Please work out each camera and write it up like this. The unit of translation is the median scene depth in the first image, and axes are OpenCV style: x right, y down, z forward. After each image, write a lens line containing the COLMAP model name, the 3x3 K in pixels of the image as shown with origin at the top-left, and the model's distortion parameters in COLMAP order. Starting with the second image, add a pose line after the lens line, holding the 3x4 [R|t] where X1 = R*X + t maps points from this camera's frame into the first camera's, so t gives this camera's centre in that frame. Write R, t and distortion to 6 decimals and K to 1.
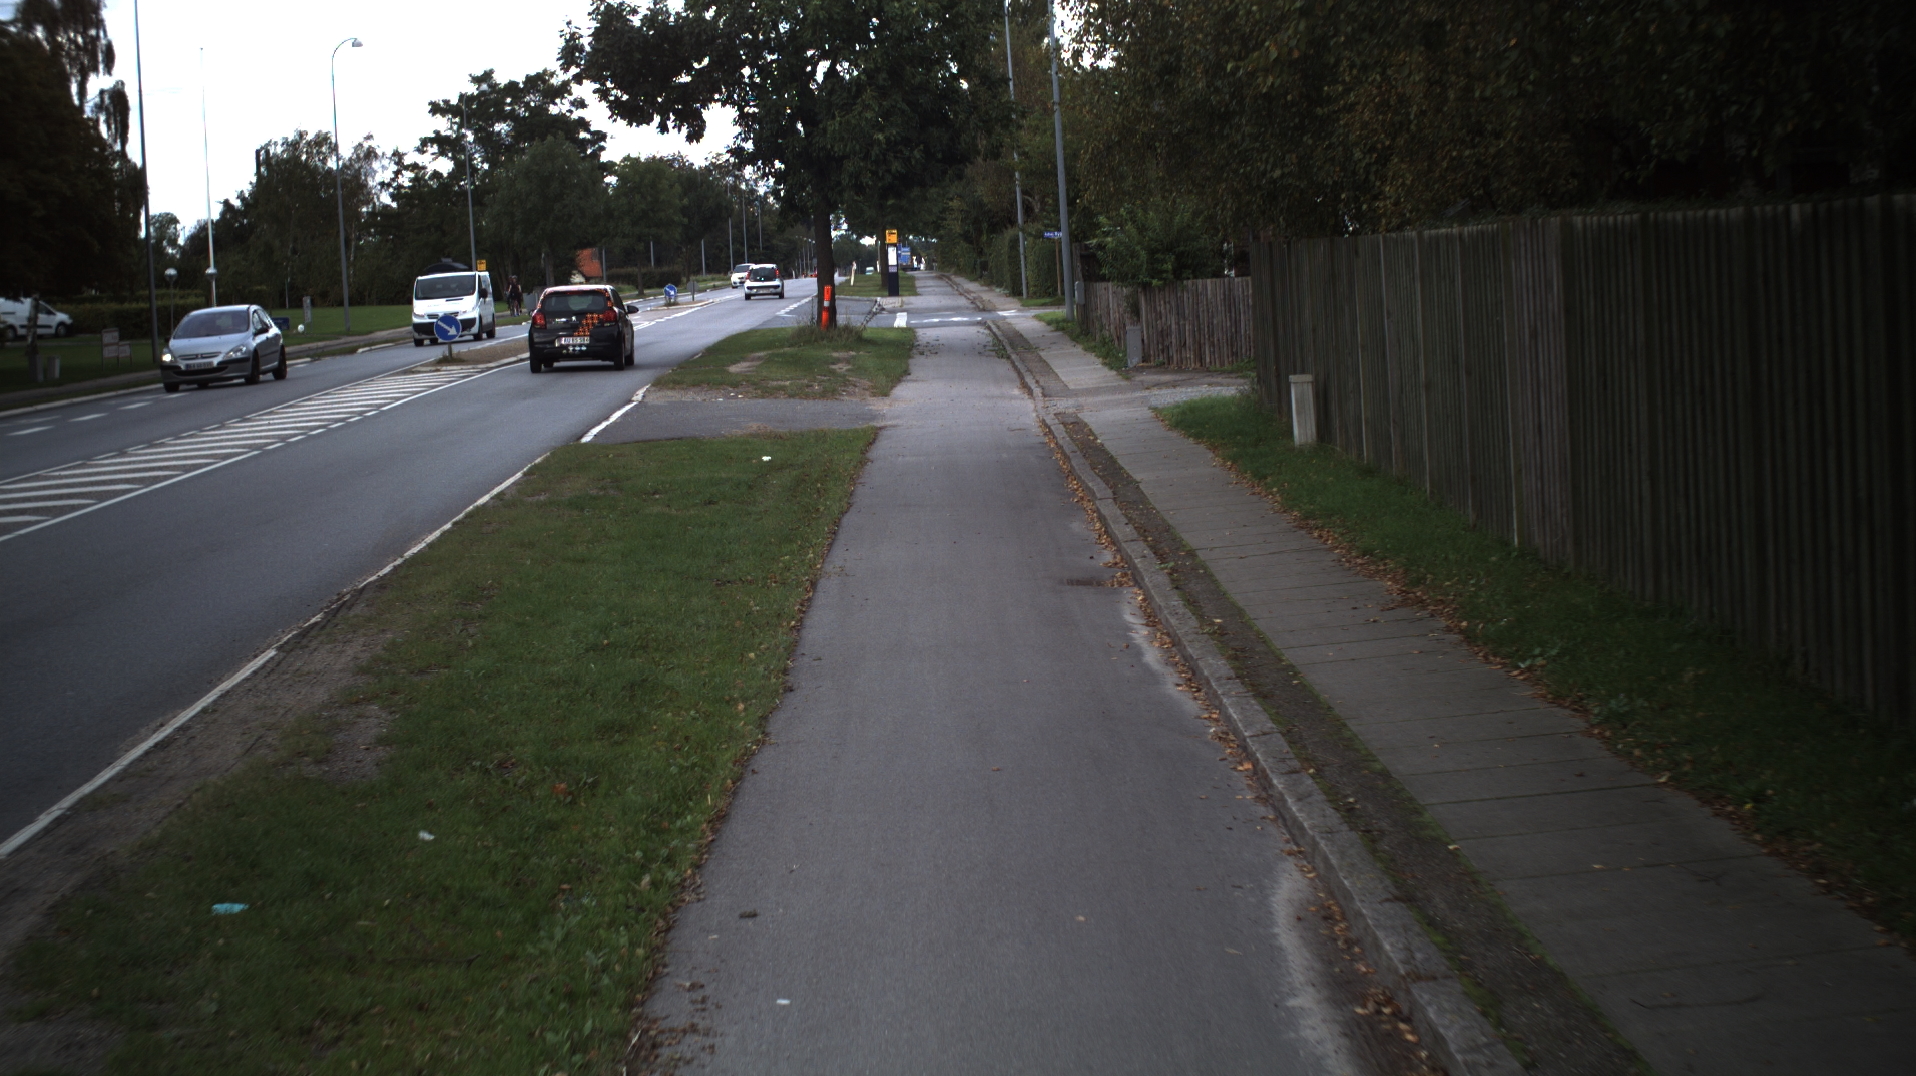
lens RADIAL K [[4178.3, 0, 958.0], [0, 4178.3, 538.0], [0, 0, 1]] dist [-0.335296, 0.081798]
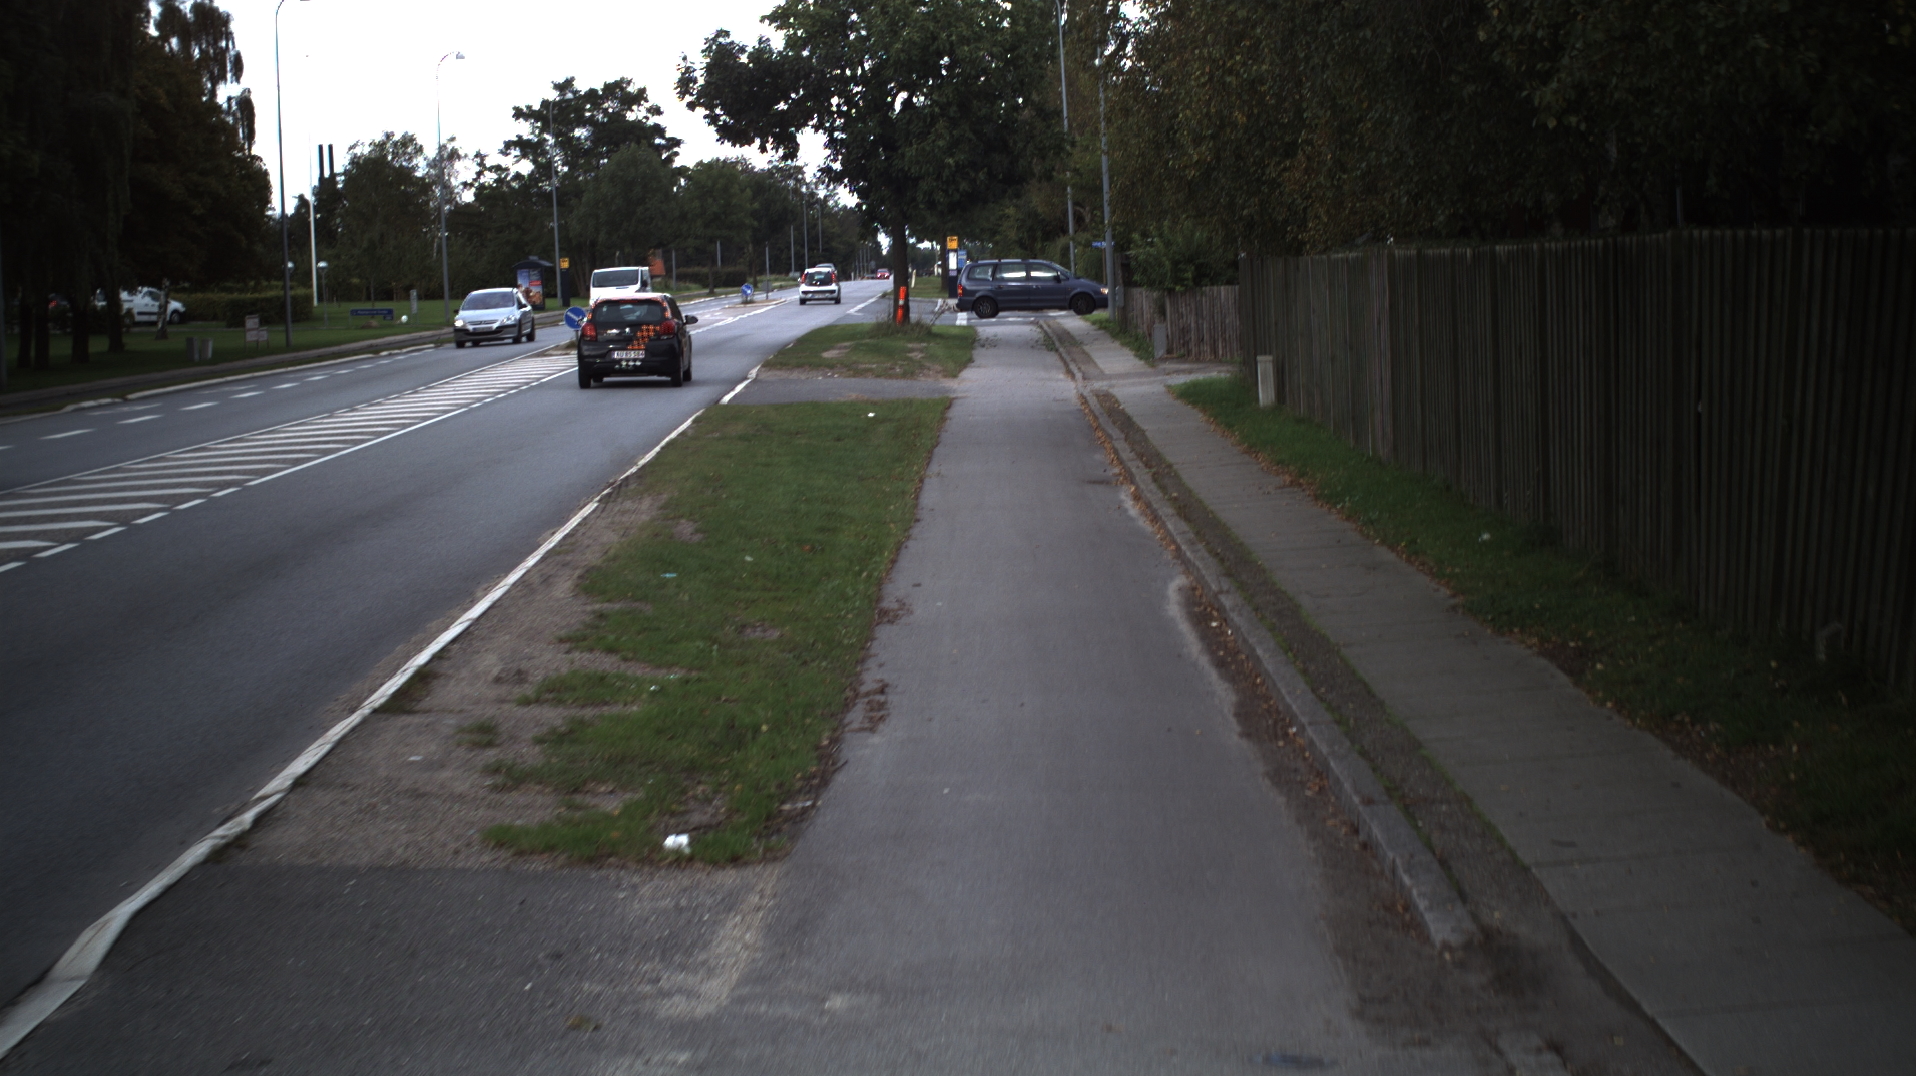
lens RADIAL K [[4178.3, 0, 958.0], [0, 4178.3, 538.0], [0, 0, 1]] dist [-0.335296, 0.081798]
pose [[0.999805, 0.015752, -0.011948, -0.000781], [-0.015763, 0.999875, -0.000807, 0.010491], [0.011934, 0.000995, 0.999928, -0.167703]]
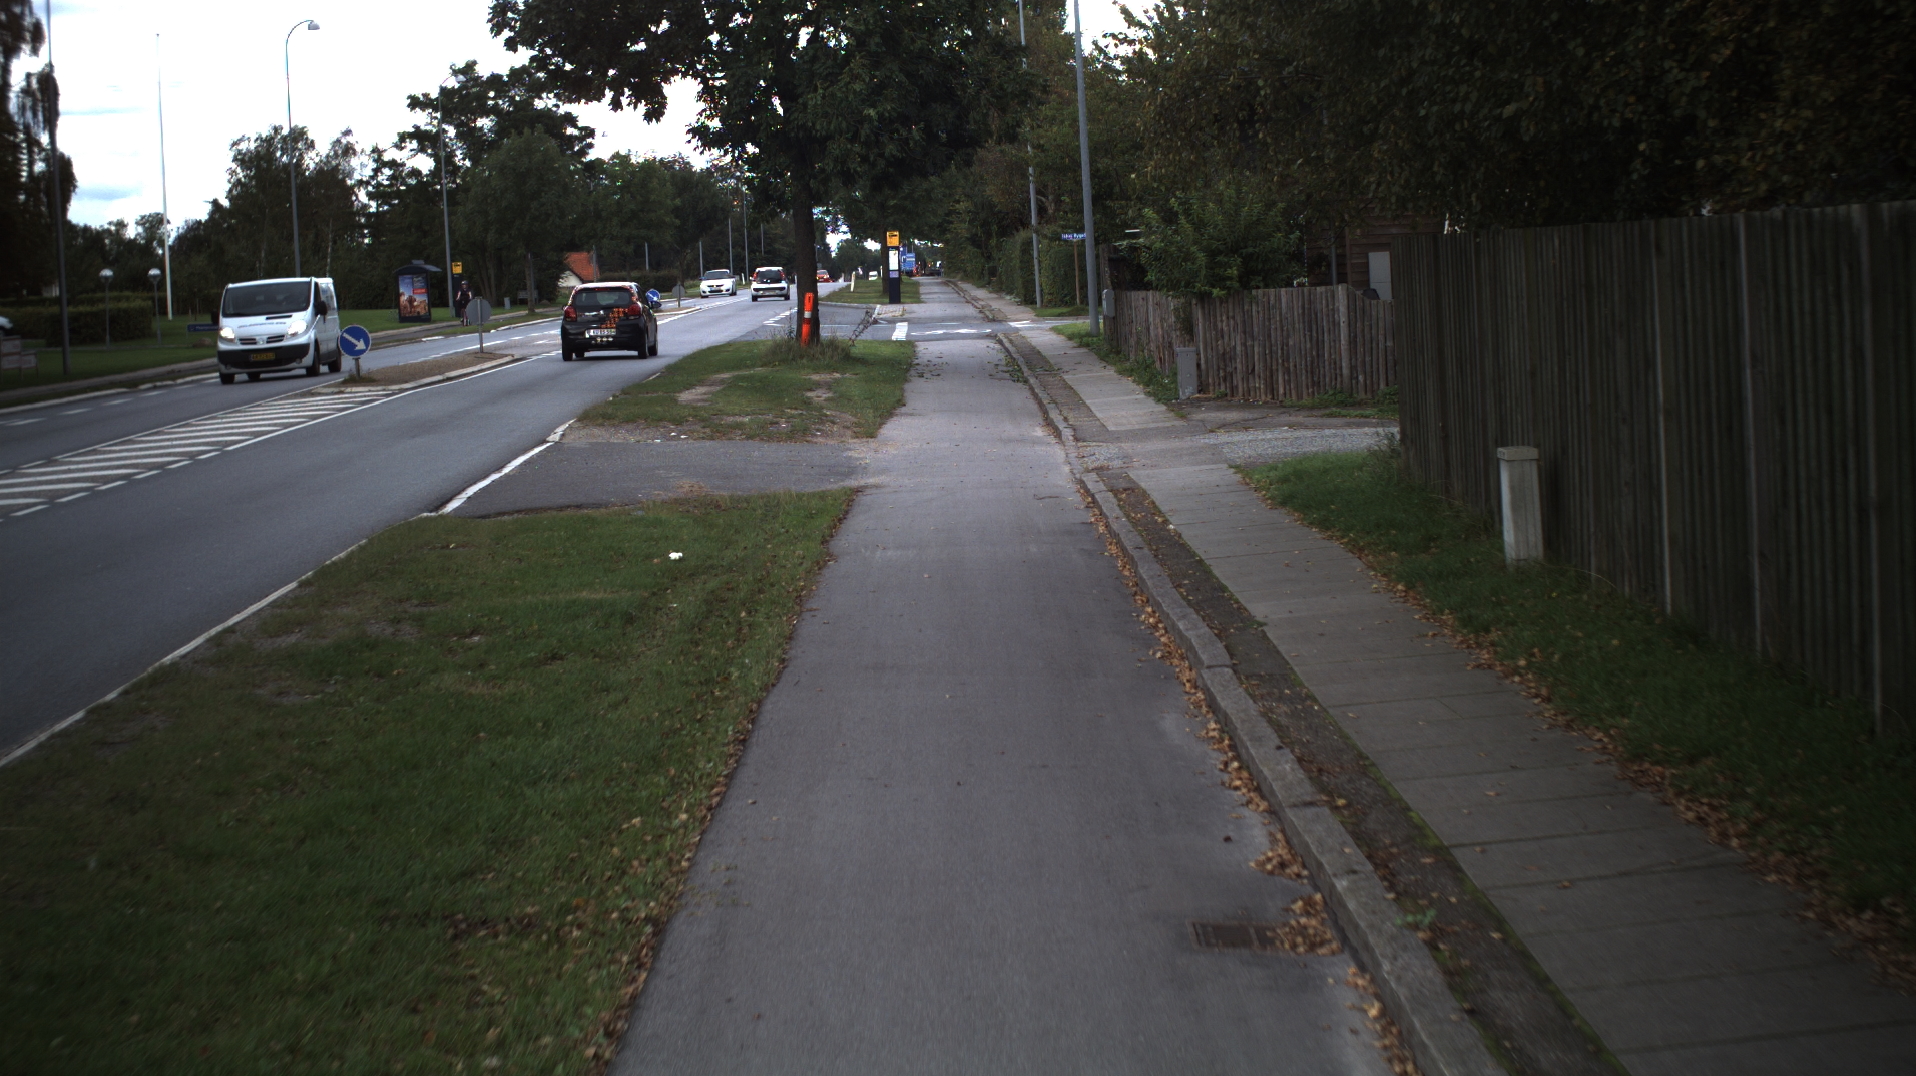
lens RADIAL K [[4178.3, 0, 958.0], [0, 4178.3, 538.0], [0, 0, 1]] dist [-0.335296, 0.081798]
pose [[0.999982, 0.005874, -0.001208, -0.000127], [-0.005876, 0.999982, -0.001413, -0.010642], [0.001199, 0.001420, 0.999998, 0.167922]]
